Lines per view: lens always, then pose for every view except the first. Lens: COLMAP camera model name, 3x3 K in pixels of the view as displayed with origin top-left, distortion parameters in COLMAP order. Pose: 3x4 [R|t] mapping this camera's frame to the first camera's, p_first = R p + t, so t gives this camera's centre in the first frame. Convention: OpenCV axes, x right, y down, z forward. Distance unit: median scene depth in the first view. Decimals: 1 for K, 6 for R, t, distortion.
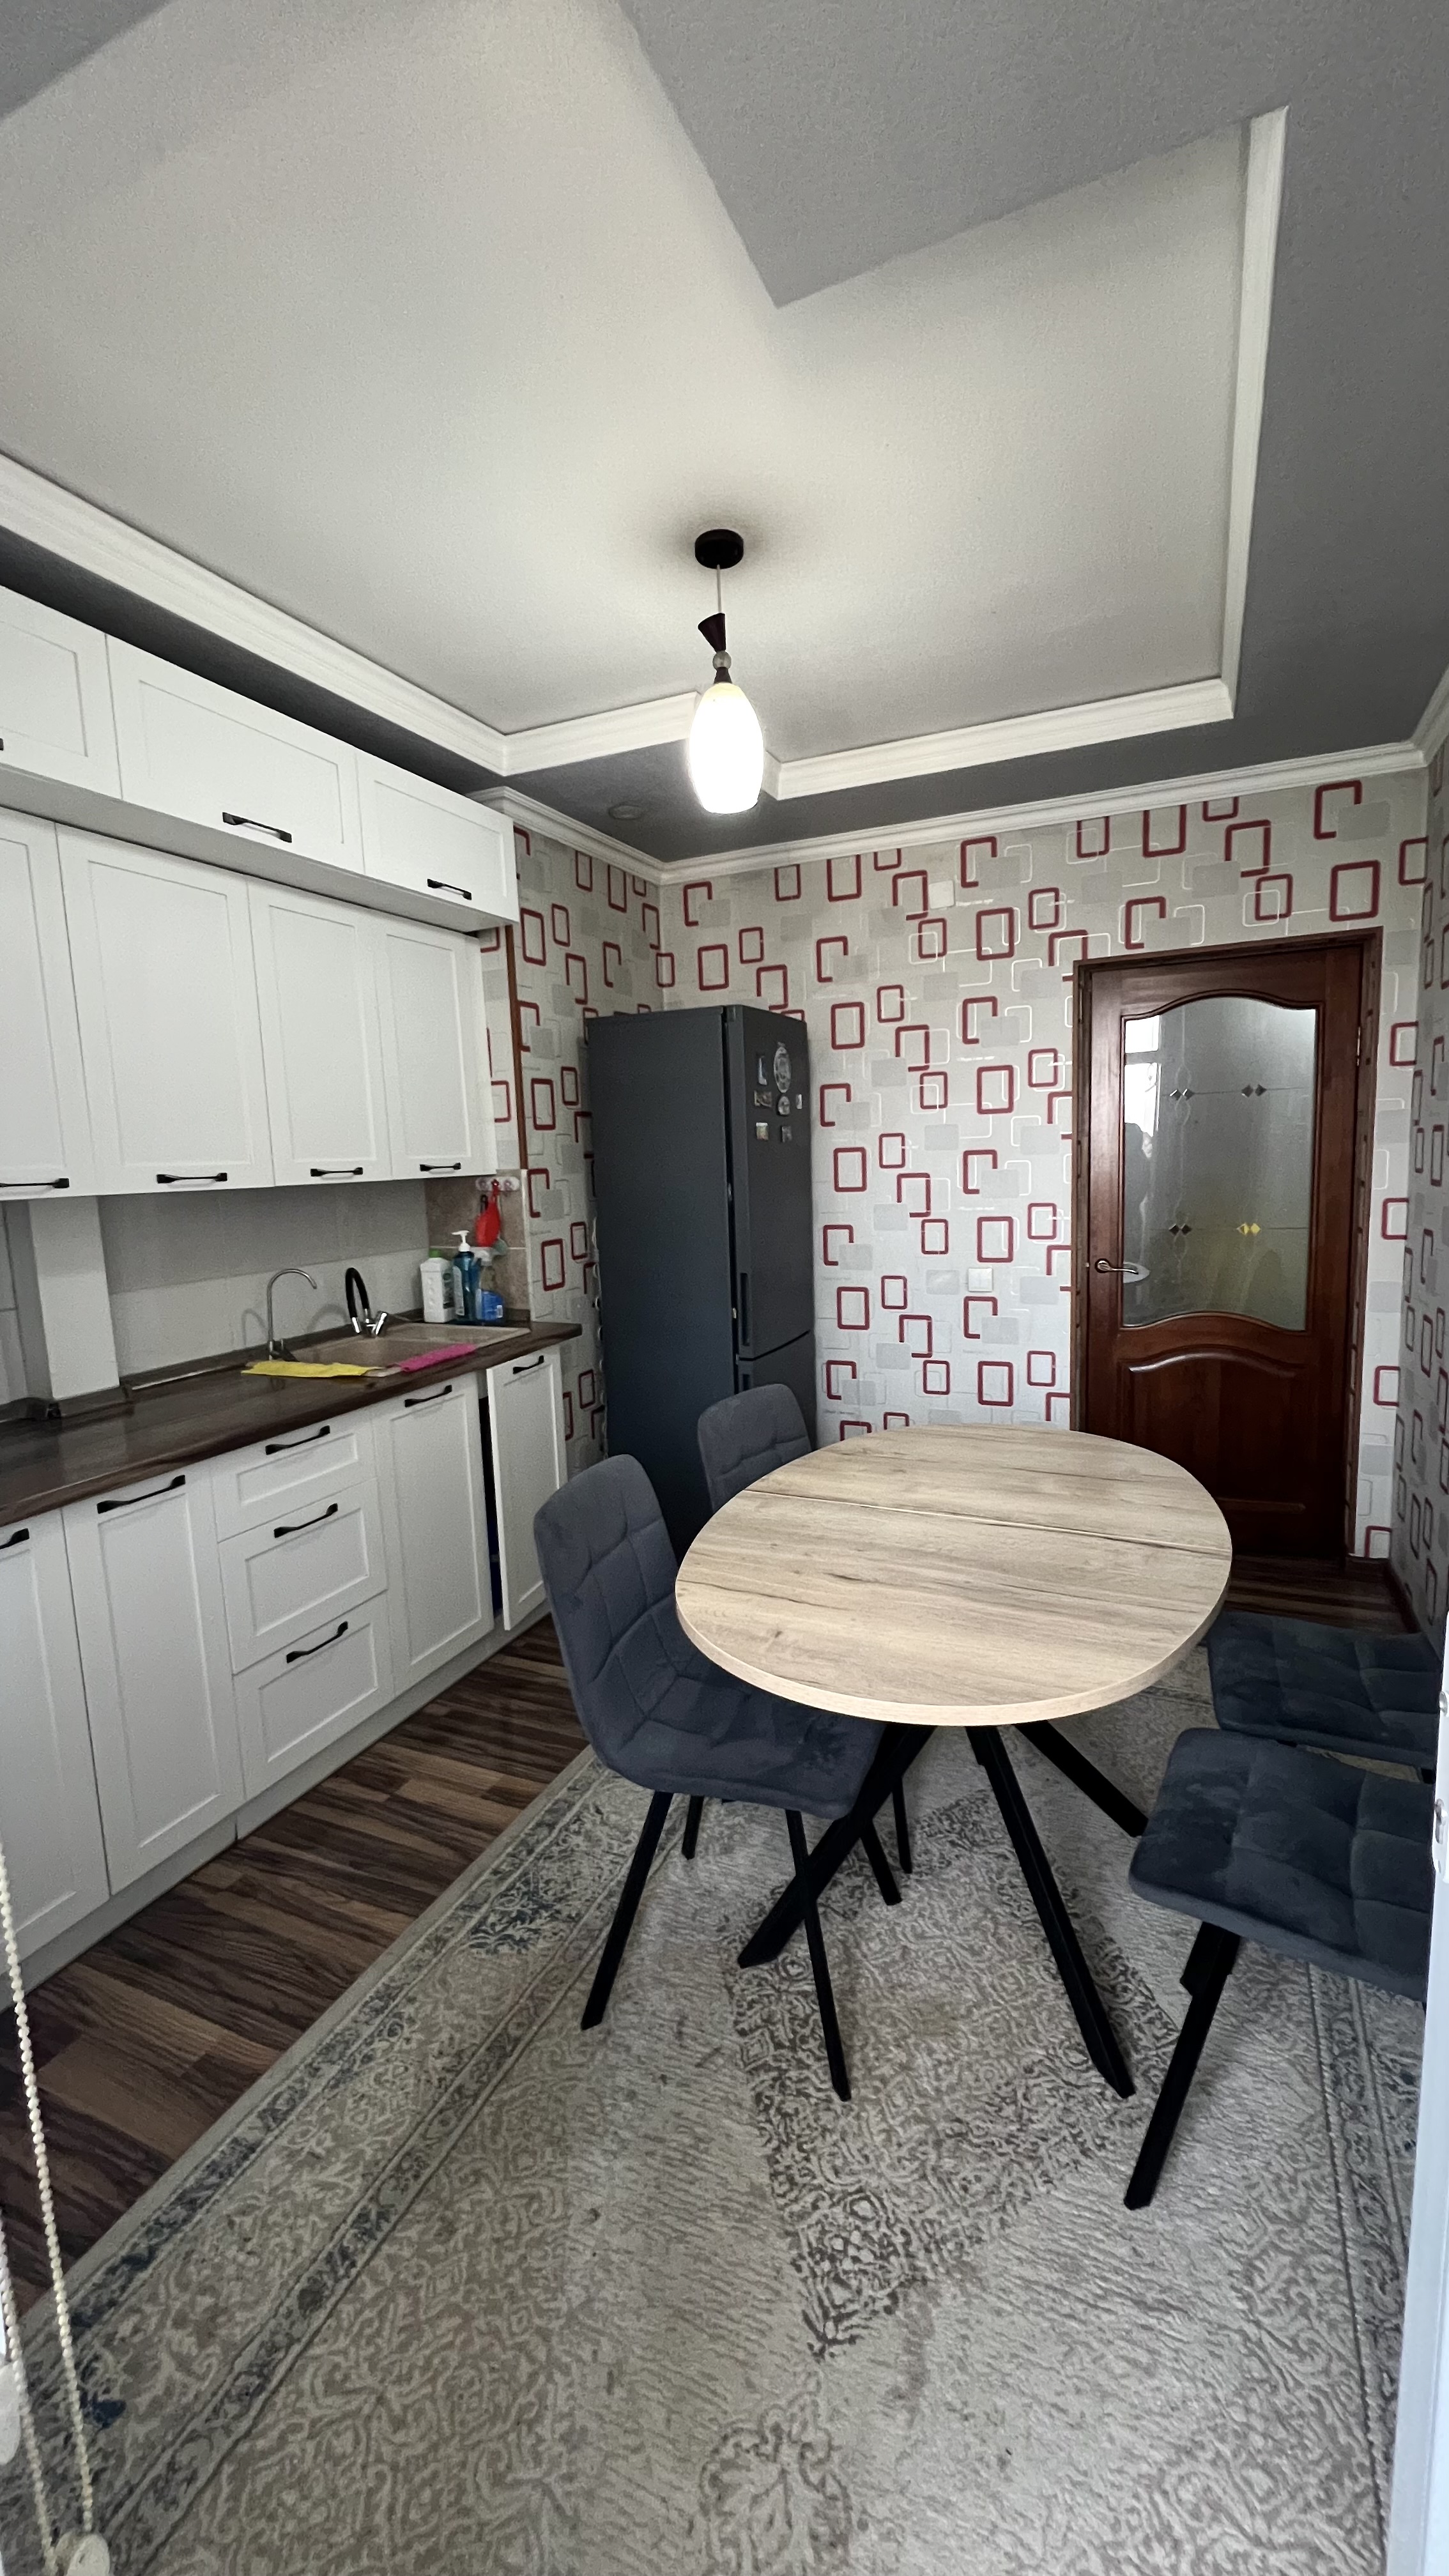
lens RADIAL K [[1027.3, 0, 726.7], [0, 1027.3, 1287.7], [0, 0, 1]] dist [-0.001788, 0.000334]
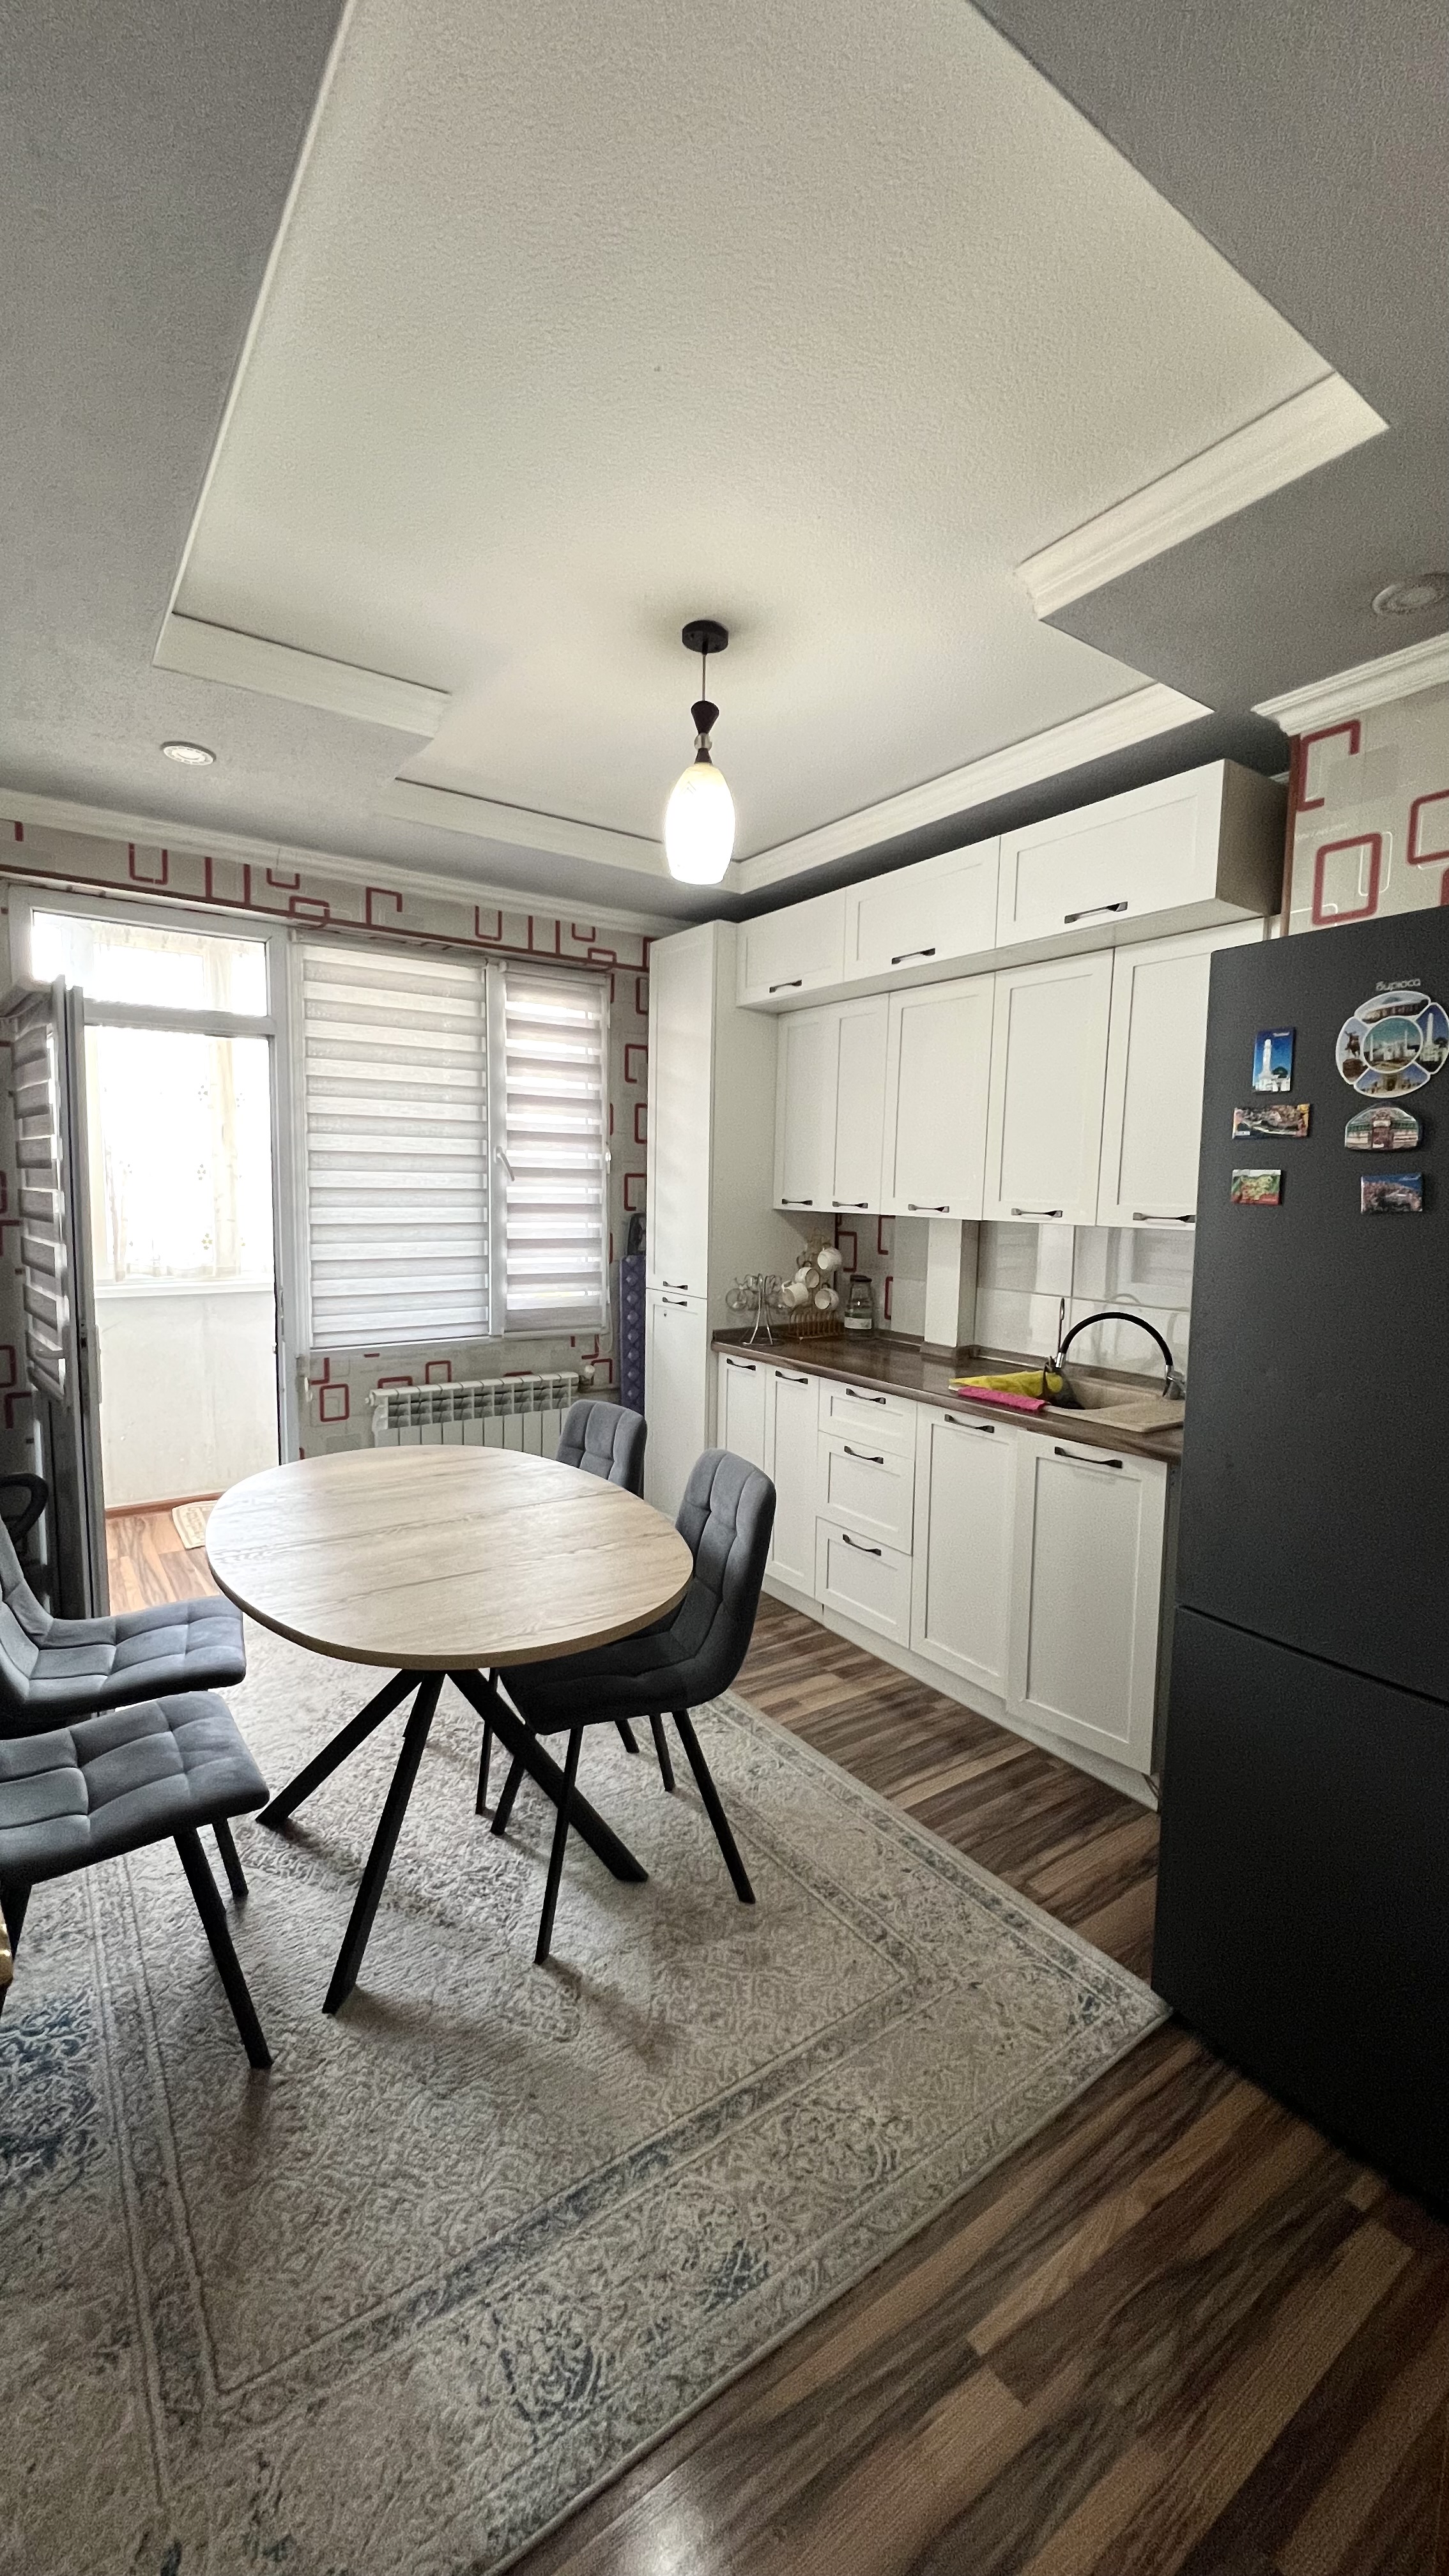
lens RADIAL K [[1027.3, 0, 726.7], [0, 1027.3, 1287.7], [0, 0, 1]] dist [-0.001788, 0.000334]
pose [[-0.508234, 0.110582, -0.854090, 0.843042], [-0.116251, 0.973837, 0.195262, -0.242863], [0.853337, 0.198528, -0.482081, 1.460319]]
